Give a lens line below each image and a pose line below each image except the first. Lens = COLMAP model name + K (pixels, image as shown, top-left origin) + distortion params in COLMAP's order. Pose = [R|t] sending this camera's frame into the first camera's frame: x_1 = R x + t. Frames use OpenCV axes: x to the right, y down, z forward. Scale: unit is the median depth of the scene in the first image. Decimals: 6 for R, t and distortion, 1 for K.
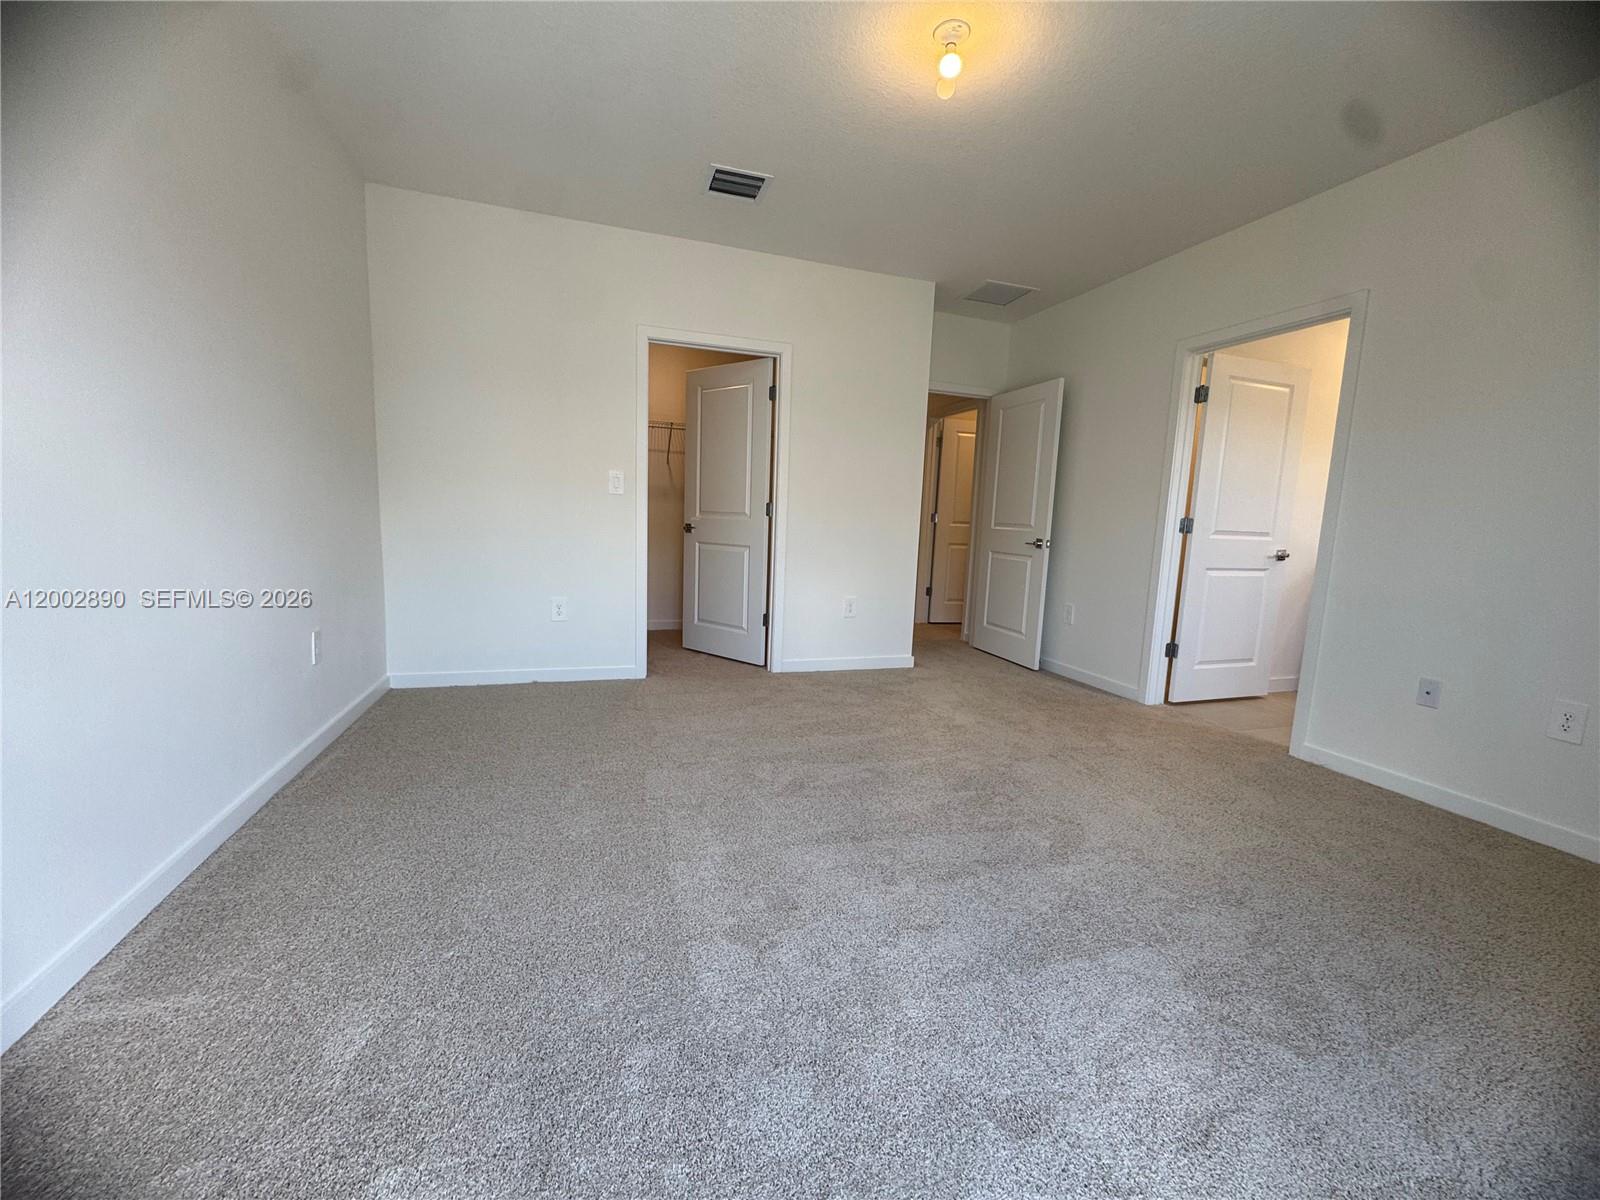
lens RADIAL K [[640.9, 0, 799.5], [0, 640.9, 599.8], [0, 0, 1]] dist [-0.004170, 0.000305]
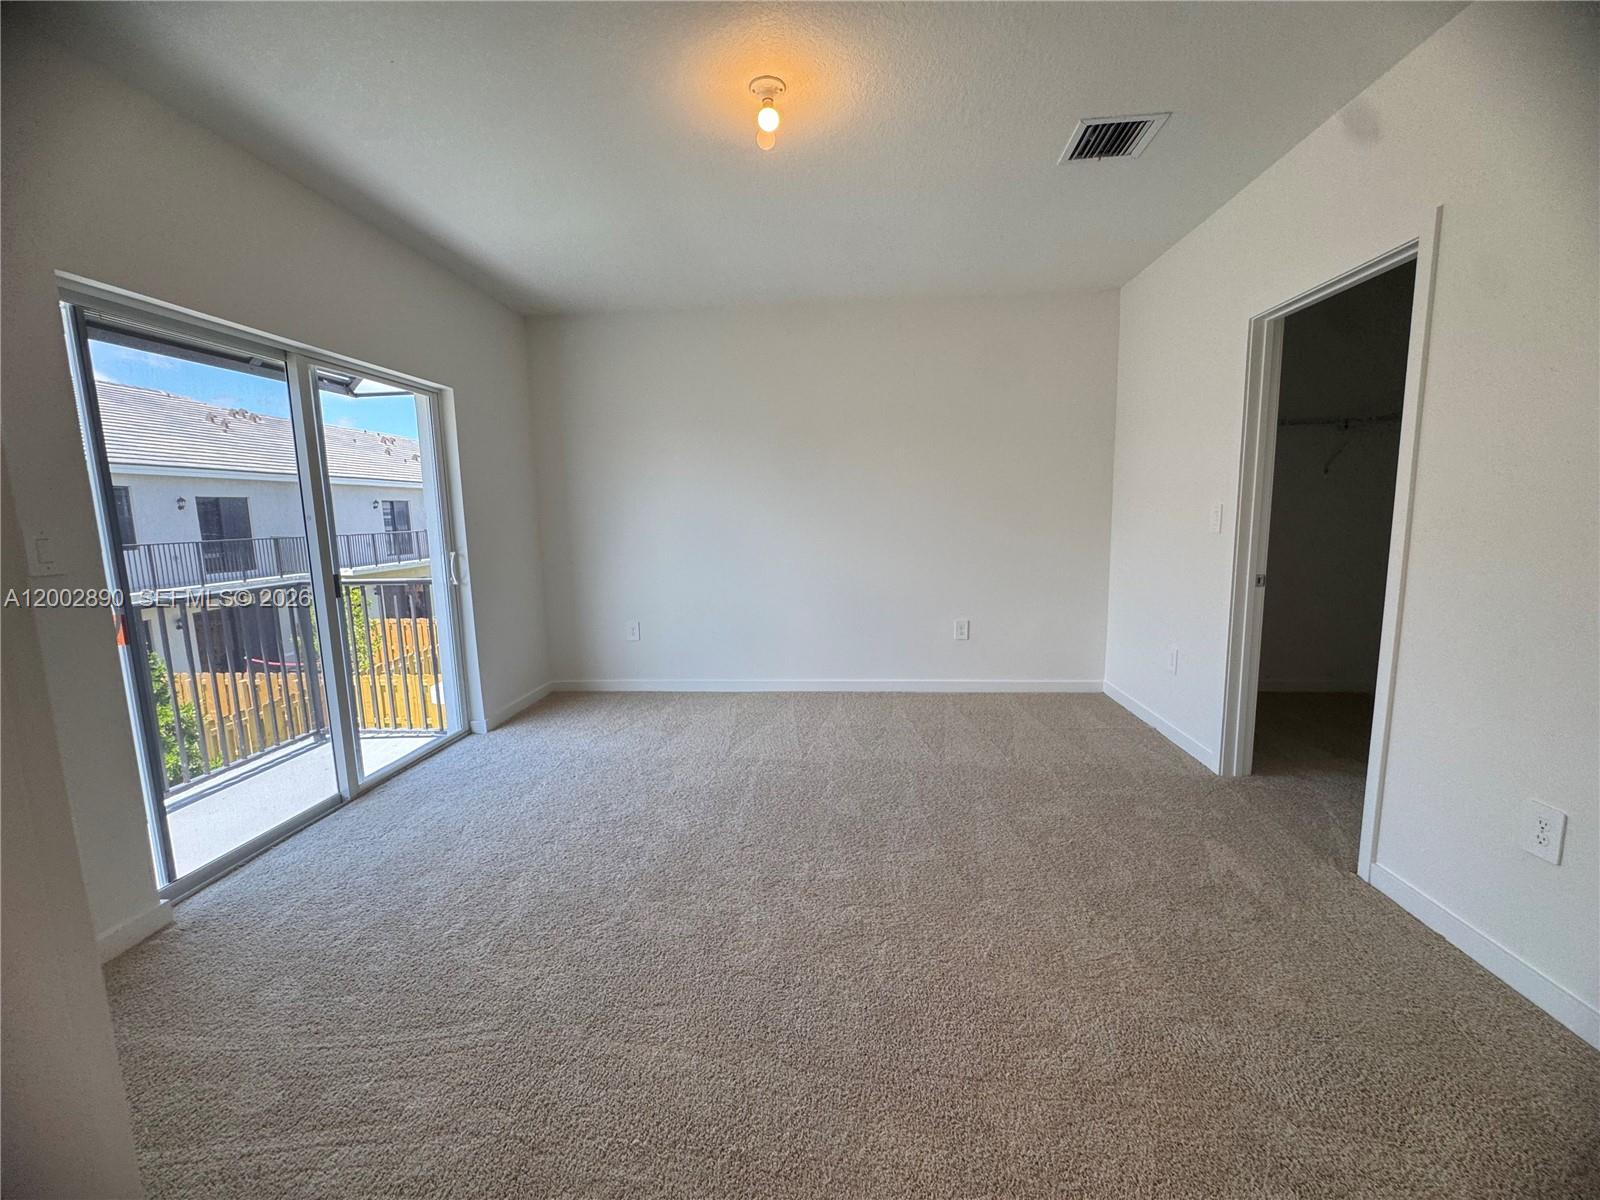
lens RADIAL K [[640.9, 0, 799.5], [0, 640.9, 599.8], [0, 0, 1]] dist [-0.004170, 0.000305]
pose [[-0.391960, 0.094043, -0.915163, 0.655059], [-0.117738, 0.981454, 0.151282, -0.142884], [0.912417, 0.167045, -0.373618, 0.843316]]
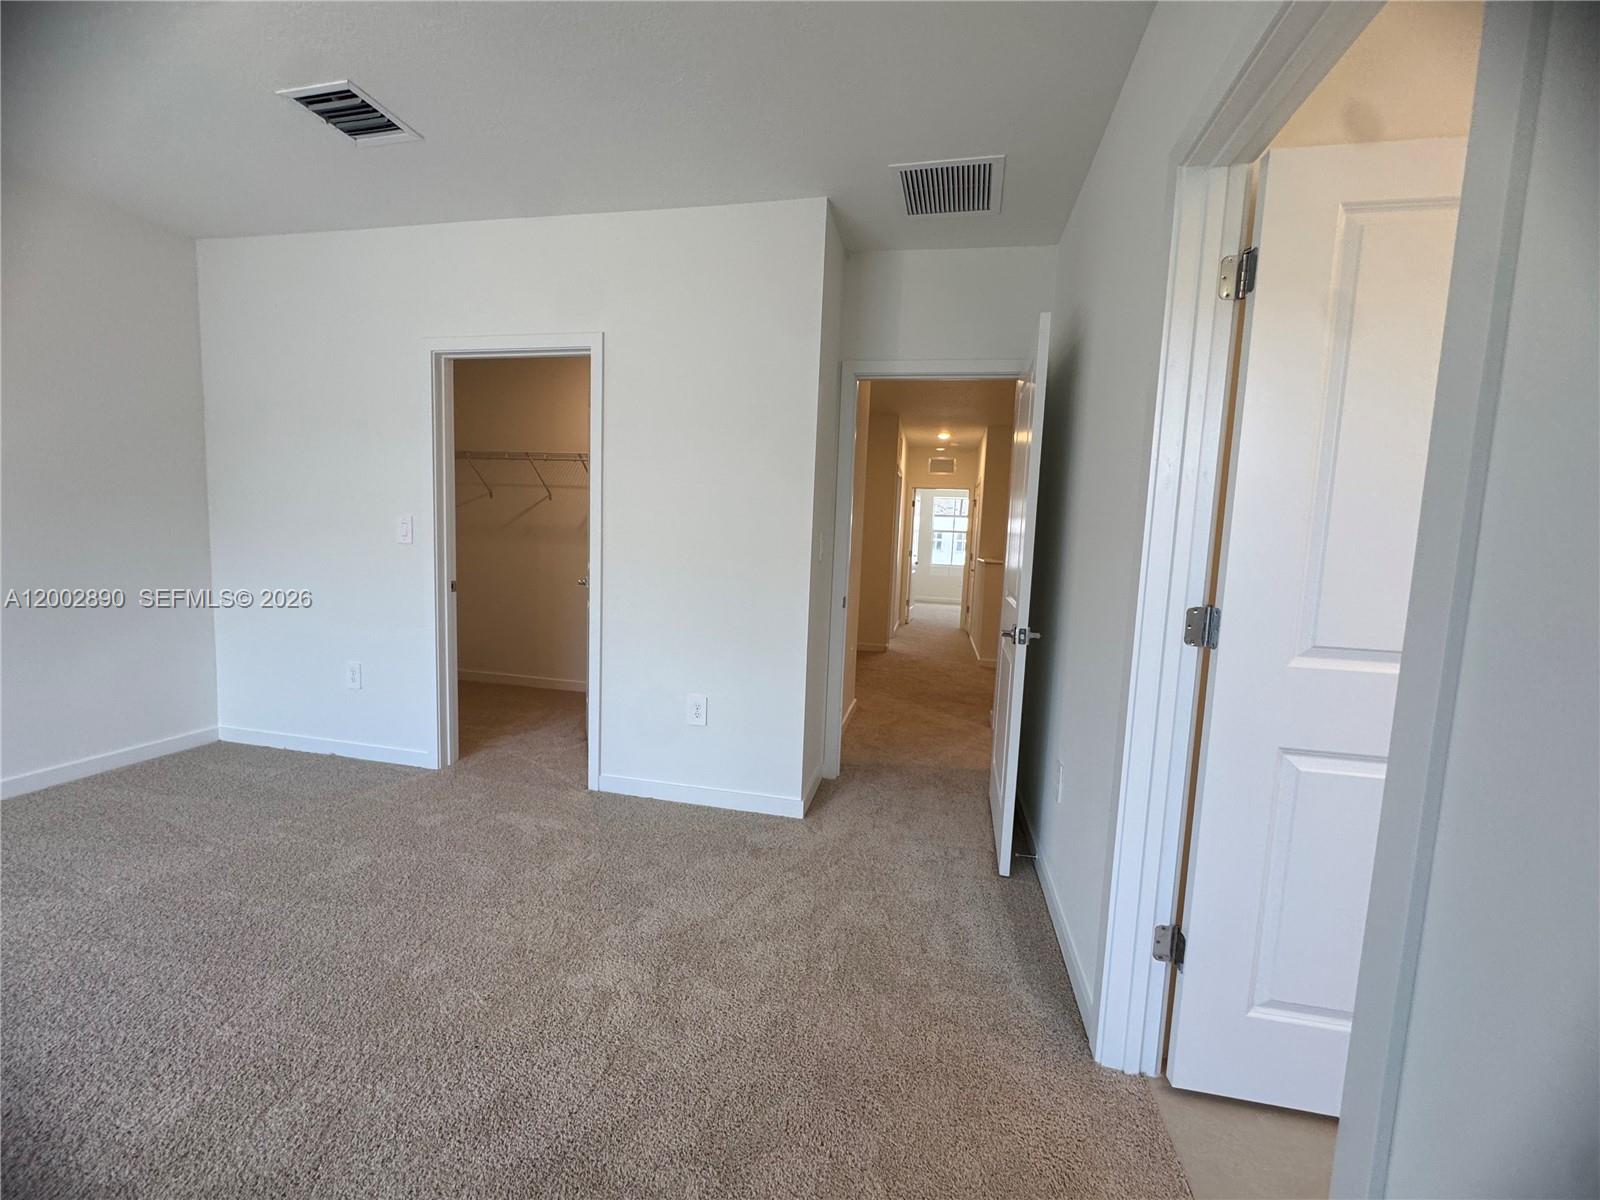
lens RADIAL K [[640.9, 0, 799.5], [0, 640.9, 599.8], [0, 0, 1]] dist [-0.004170, 0.000305]
pose [[0.861992, 0.044949, -0.504924, 0.579471], [-0.075538, 0.996330, -0.040261, -0.097137], [0.501261, 0.072846, 0.862224, 0.547574]]
